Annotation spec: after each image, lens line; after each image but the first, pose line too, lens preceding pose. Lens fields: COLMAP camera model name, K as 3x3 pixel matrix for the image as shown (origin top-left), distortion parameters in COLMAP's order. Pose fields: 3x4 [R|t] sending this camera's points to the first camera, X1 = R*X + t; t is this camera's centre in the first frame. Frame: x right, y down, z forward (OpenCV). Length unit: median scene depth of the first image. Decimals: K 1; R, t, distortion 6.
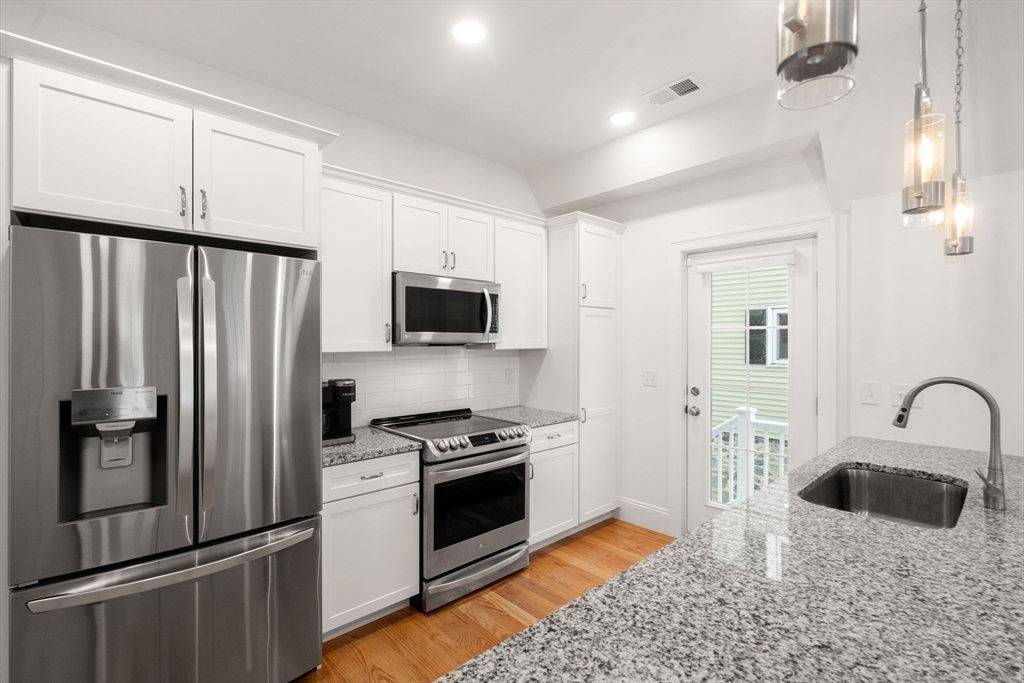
lens RADIAL K [[468.9, 0, 512.0], [0, 468.9, 341.5], [0, 0, 1]] dist [-0.002809, 0.000075]
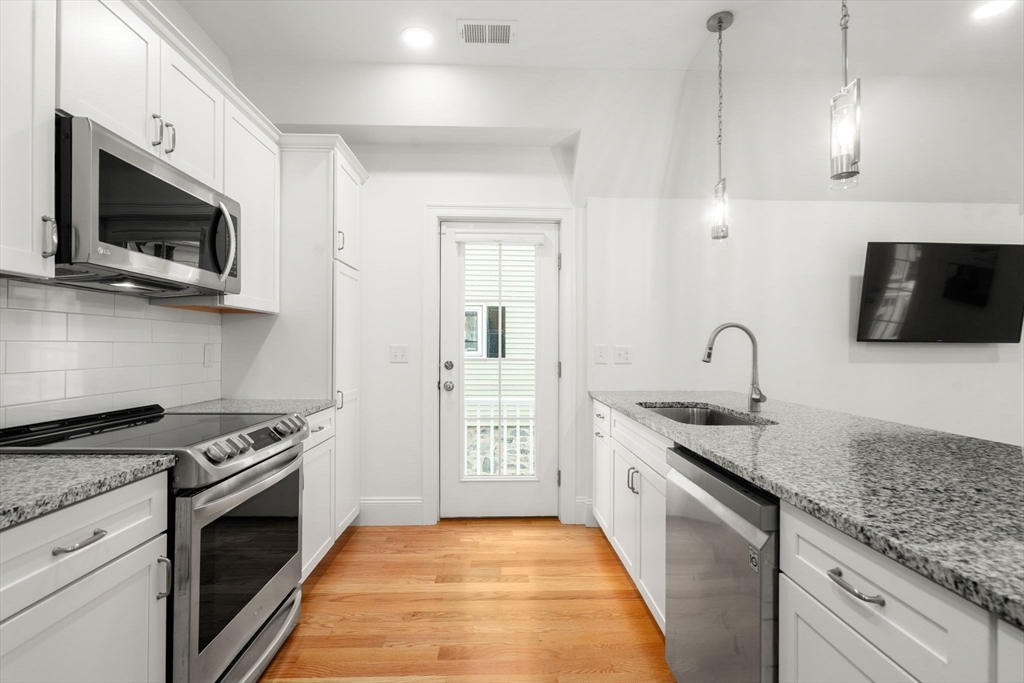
lens RADIAL K [[469.1, 0, 513.0], [0, 469.1, 345.7], [0, 0, 1]] dist [-0.004316, 0.000751]
pose [[0.648981, 0.006209, 0.760779, -0.316463], [-0.002026, 0.999977, -0.006433, 0.090658], [-0.760802, 0.002634, 0.648979, 0.350041]]
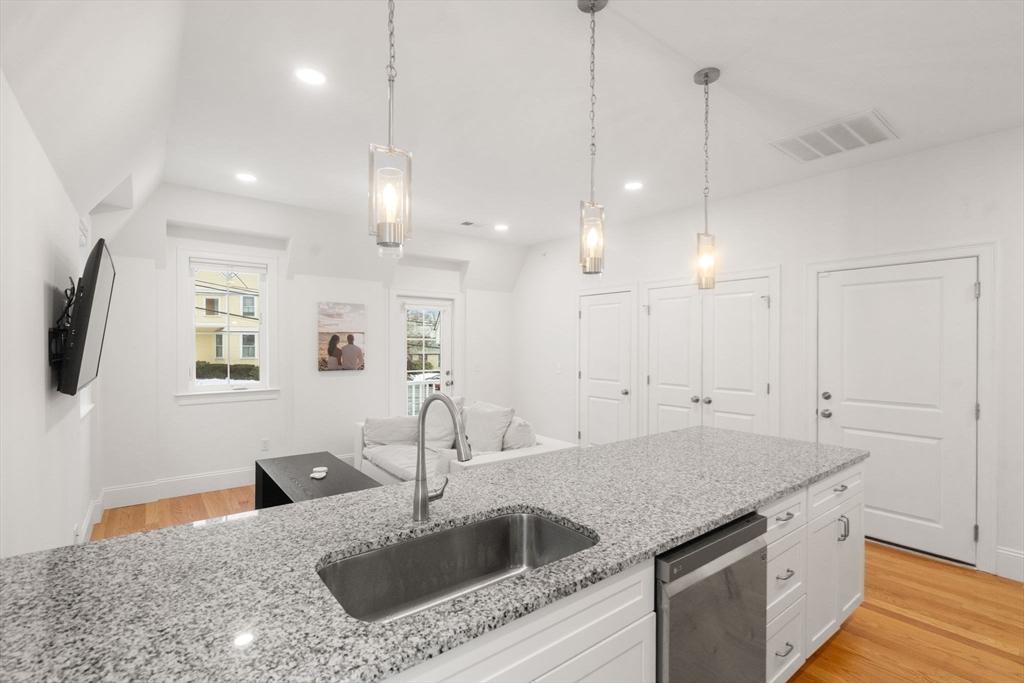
lens RADIAL K [[469.1, 0, 513.0], [0, 469.1, 345.7], [0, 0, 1]] dist [-0.004316, 0.000751]
pose [[-0.997210, -0.001388, 0.074640, 0.424535], [-0.000866, 0.999975, 0.007027, -0.012363], [-0.074648, 0.006942, -0.997186, 1.108951]]
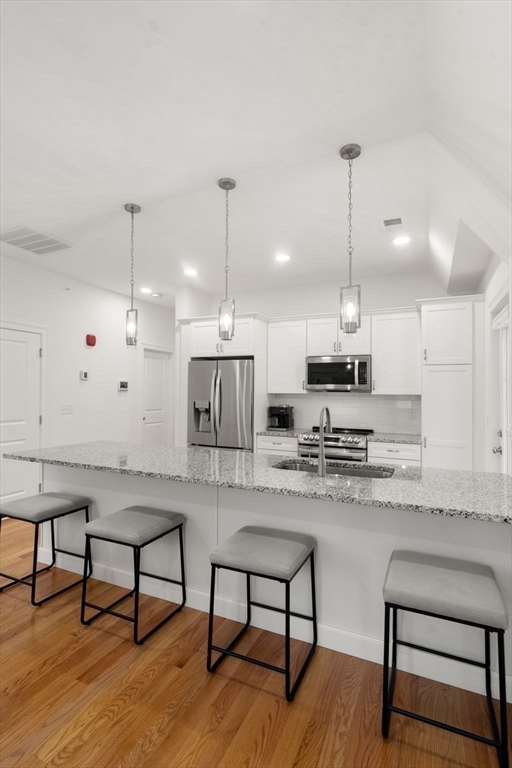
lens RADIAL K [[351.8, 0, 256.0], [0, 351.8, 384.0], [0, 0, 1]] dist [-0.004316, 0.000751]
pose [[0.394234, -0.013401, -0.918912, 1.178701], [-0.011795, 0.999738, -0.019639, 0.012201], [0.918934, 0.018581, 0.393972, 0.146894]]
